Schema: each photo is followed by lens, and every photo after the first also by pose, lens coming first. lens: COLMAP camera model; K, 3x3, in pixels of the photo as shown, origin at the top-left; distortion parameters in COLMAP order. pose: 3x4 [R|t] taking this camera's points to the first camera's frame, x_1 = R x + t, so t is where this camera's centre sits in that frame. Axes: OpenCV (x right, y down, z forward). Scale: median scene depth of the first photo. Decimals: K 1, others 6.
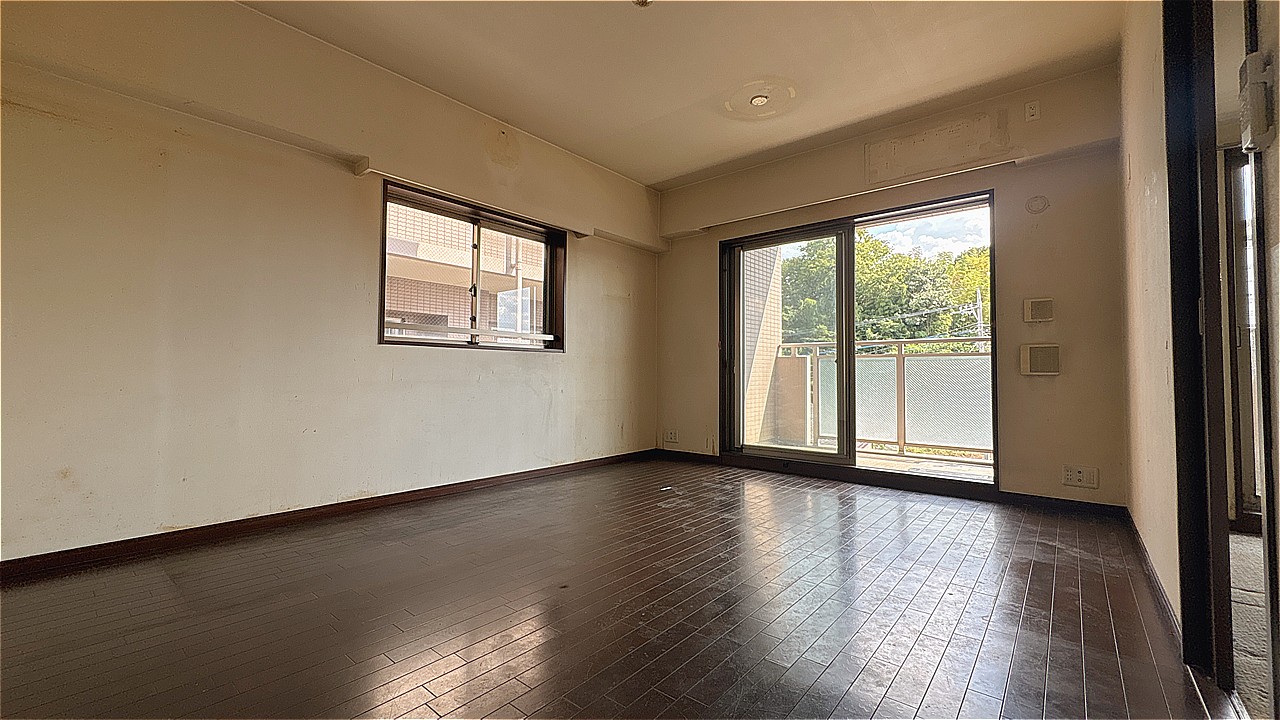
lens RADIAL K [[508.3, 0, 640.0], [0, 508.3, 360.0], [0, 0, 1]] dist [0.000289, 0.000005]
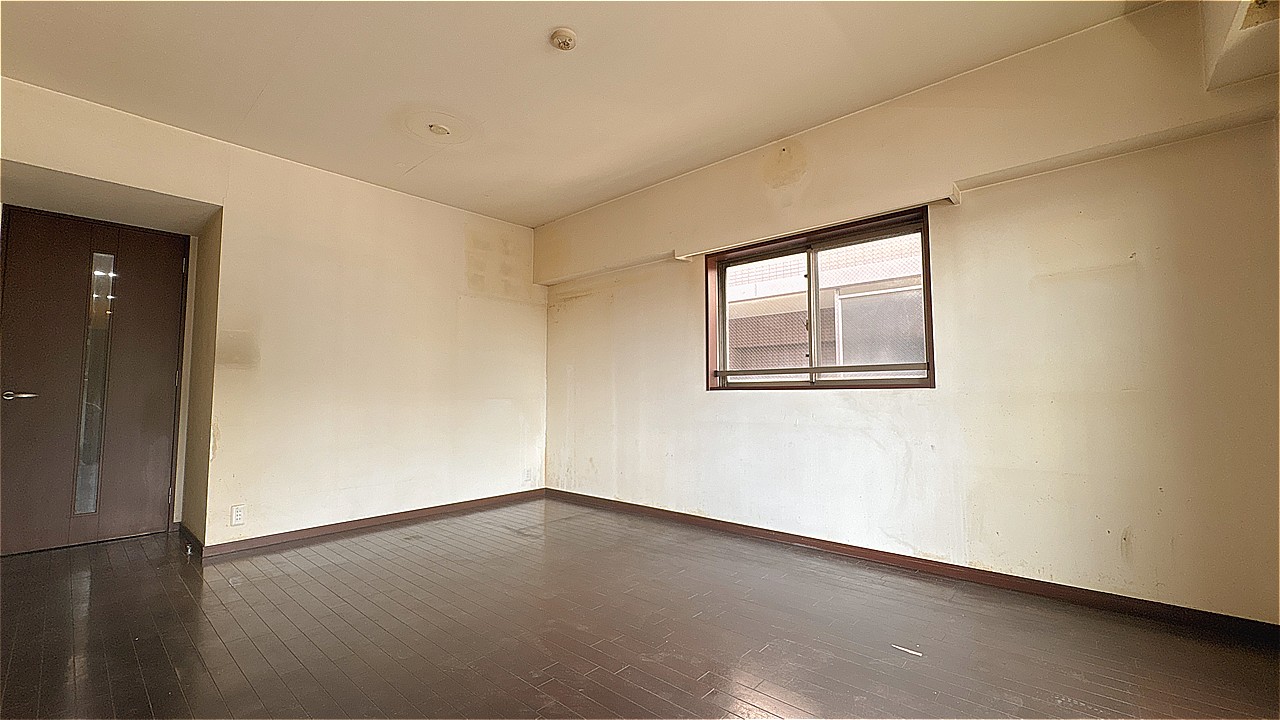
lens RADIAL K [[508.3, 0, 640.0], [0, 508.3, 360.0], [0, 0, 1]] dist [0.000289, 0.000005]
pose [[-0.028488, -0.073022, -0.996923, 0.586753], [0.034057, 0.996678, -0.073977, -0.017093], [0.999014, -0.036059, -0.025907, 0.723641]]
